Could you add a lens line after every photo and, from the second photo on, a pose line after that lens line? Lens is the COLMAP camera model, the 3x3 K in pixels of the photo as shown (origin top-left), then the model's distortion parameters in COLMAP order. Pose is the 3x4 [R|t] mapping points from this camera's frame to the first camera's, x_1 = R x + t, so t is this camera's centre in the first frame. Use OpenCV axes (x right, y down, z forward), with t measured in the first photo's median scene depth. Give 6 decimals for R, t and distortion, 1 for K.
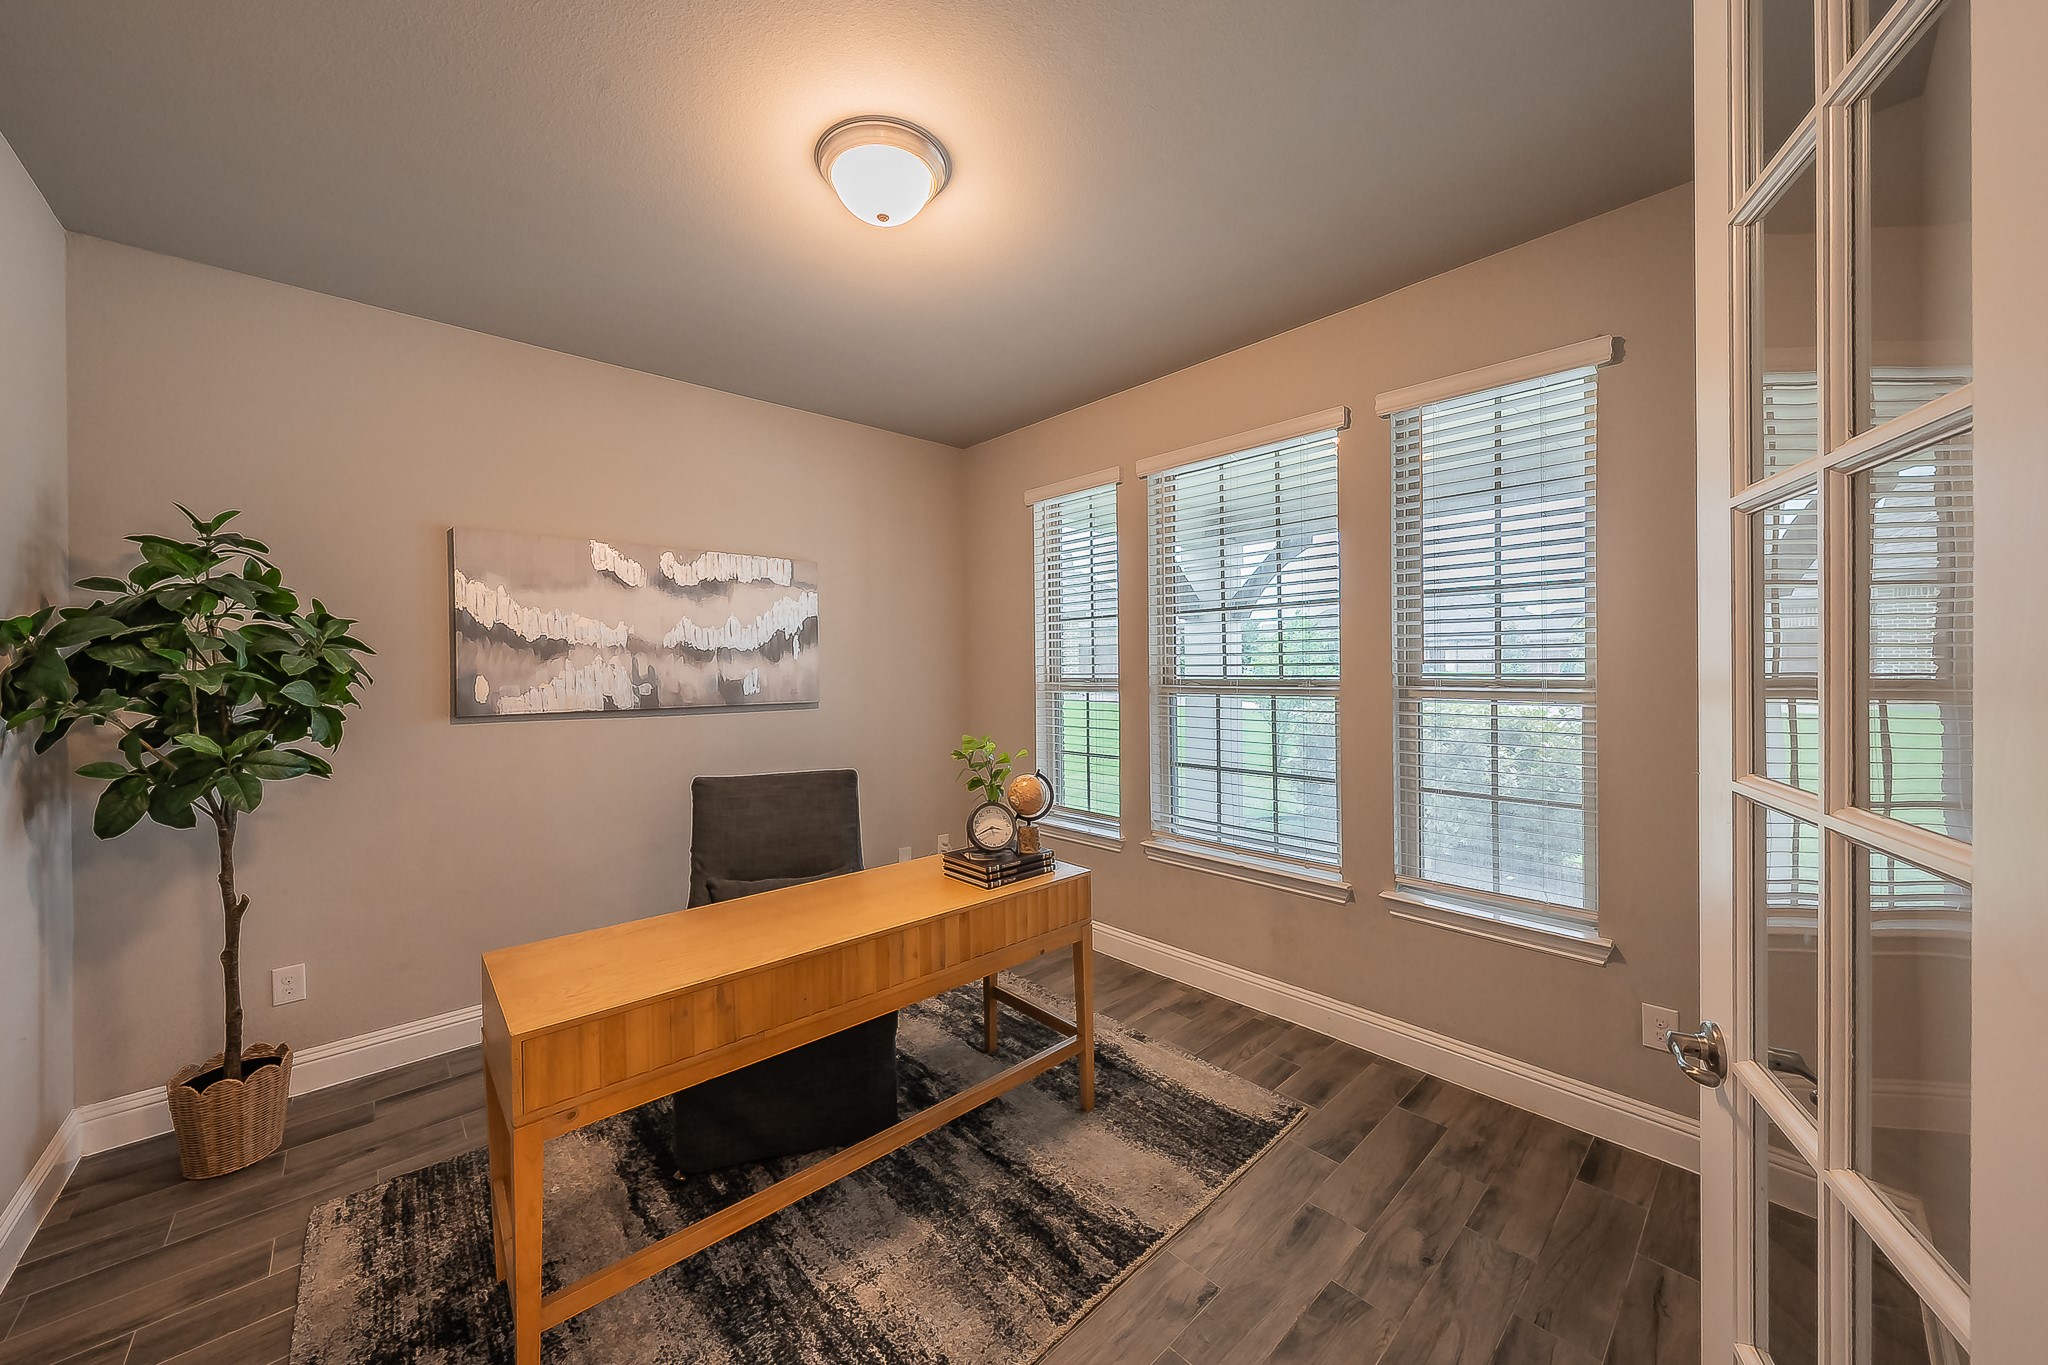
lens RADIAL K [[722.3, 0, 1028.1], [0, 722.3, 675.7], [0, 0, 1]] dist [-0.001103, 0.000183]
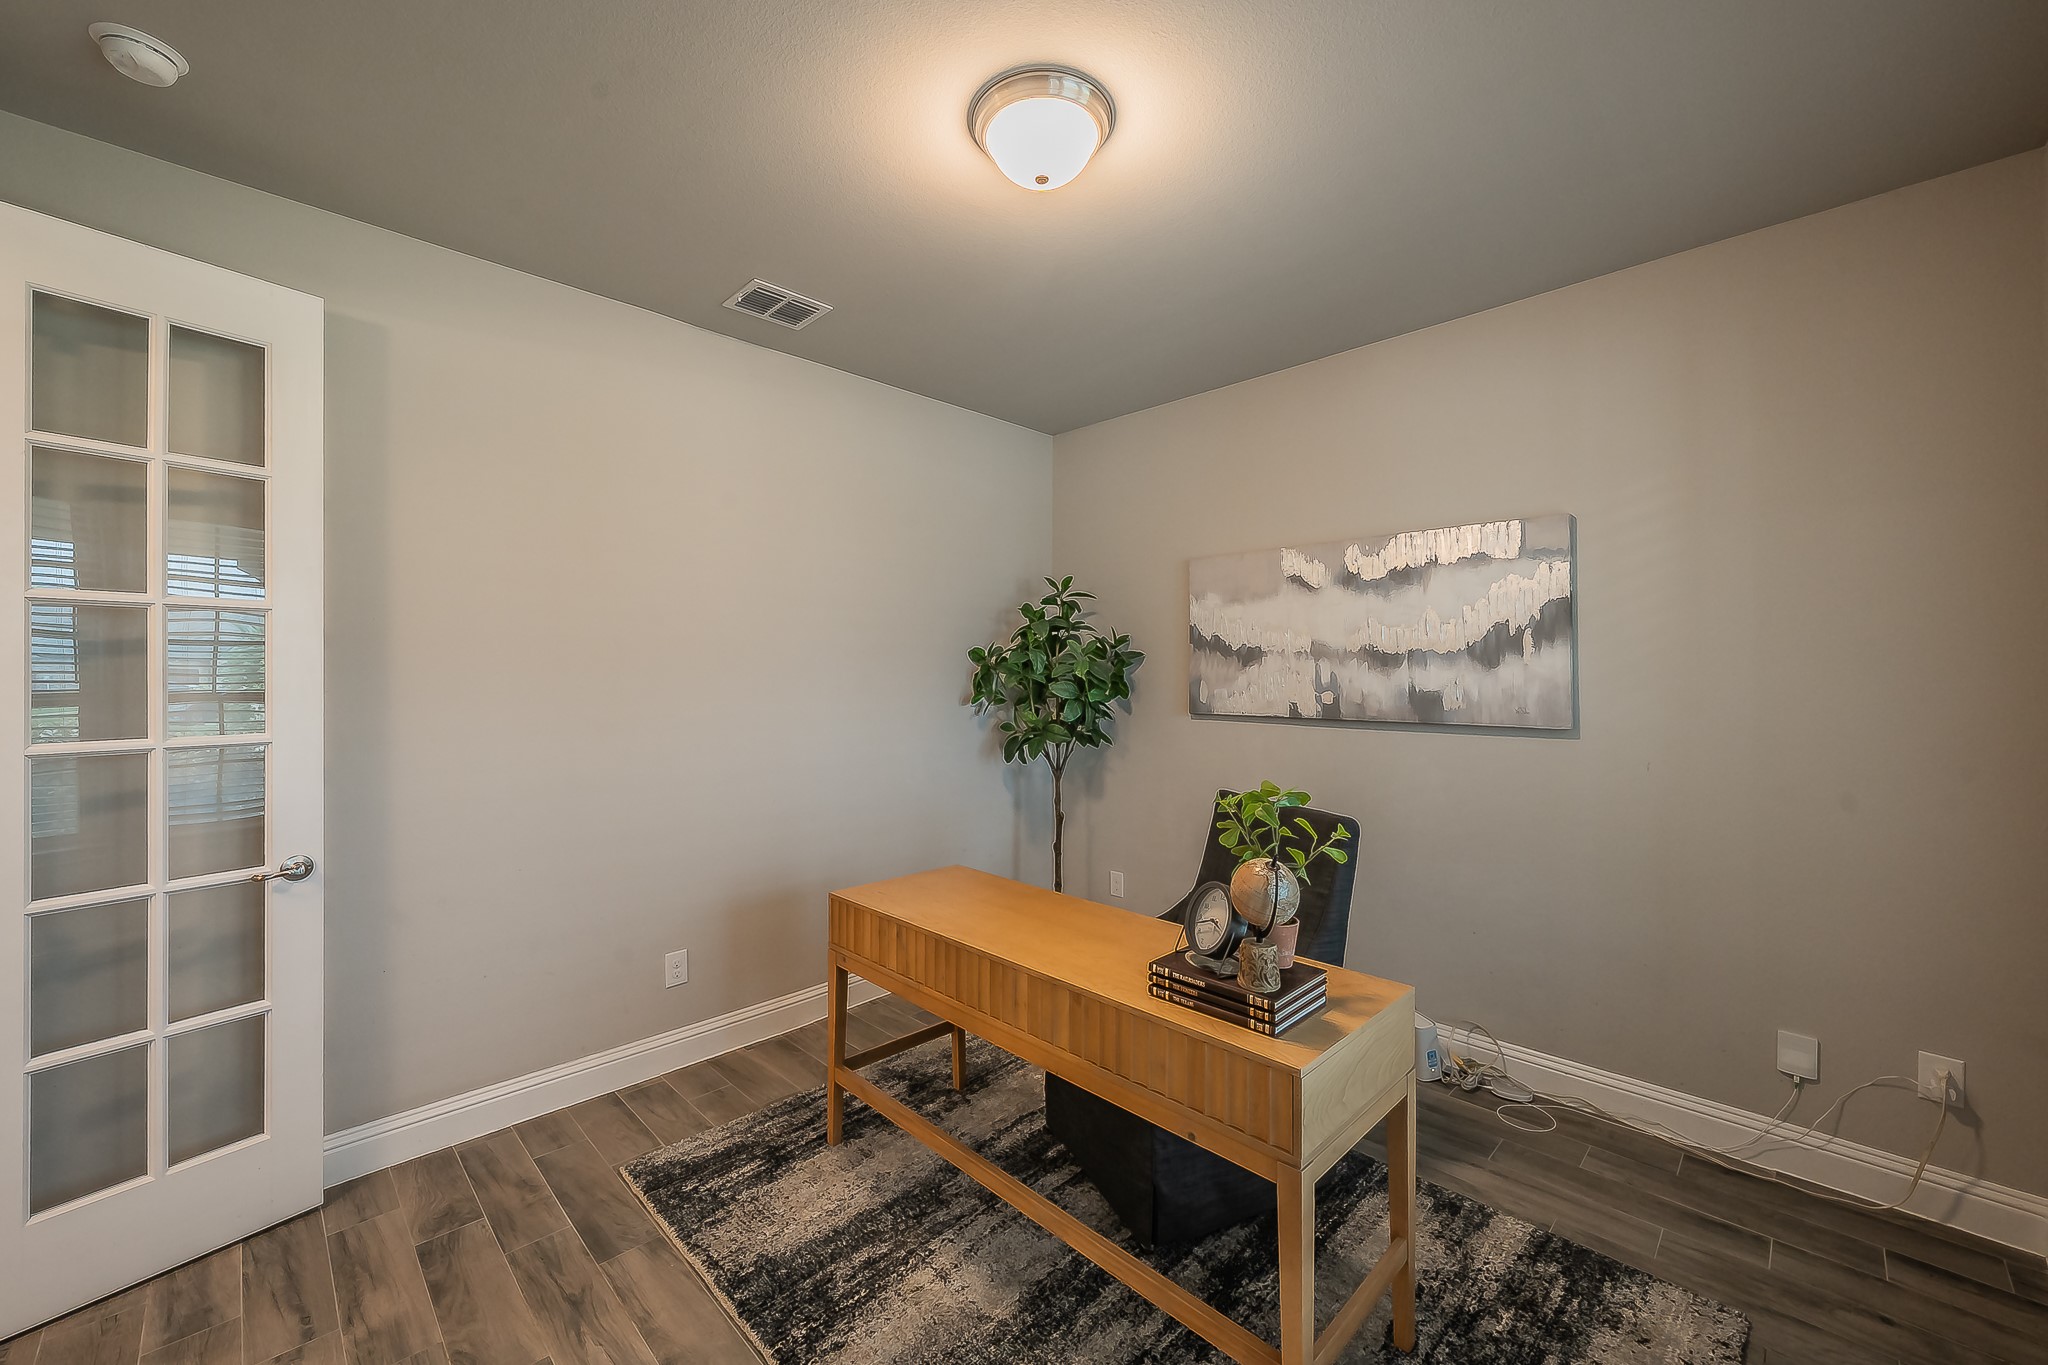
lens RADIAL K [[803.9, 0, 1024.6], [0, 803.9, 676.8], [0, 0, 1]] dist [0.000488, -0.000249]
pose [[0.035500, 0.012576, -0.999291, 0.493415], [-0.012484, 0.999848, 0.012140, -0.015716], [0.999292, 0.012044, 0.035651, 0.578197]]
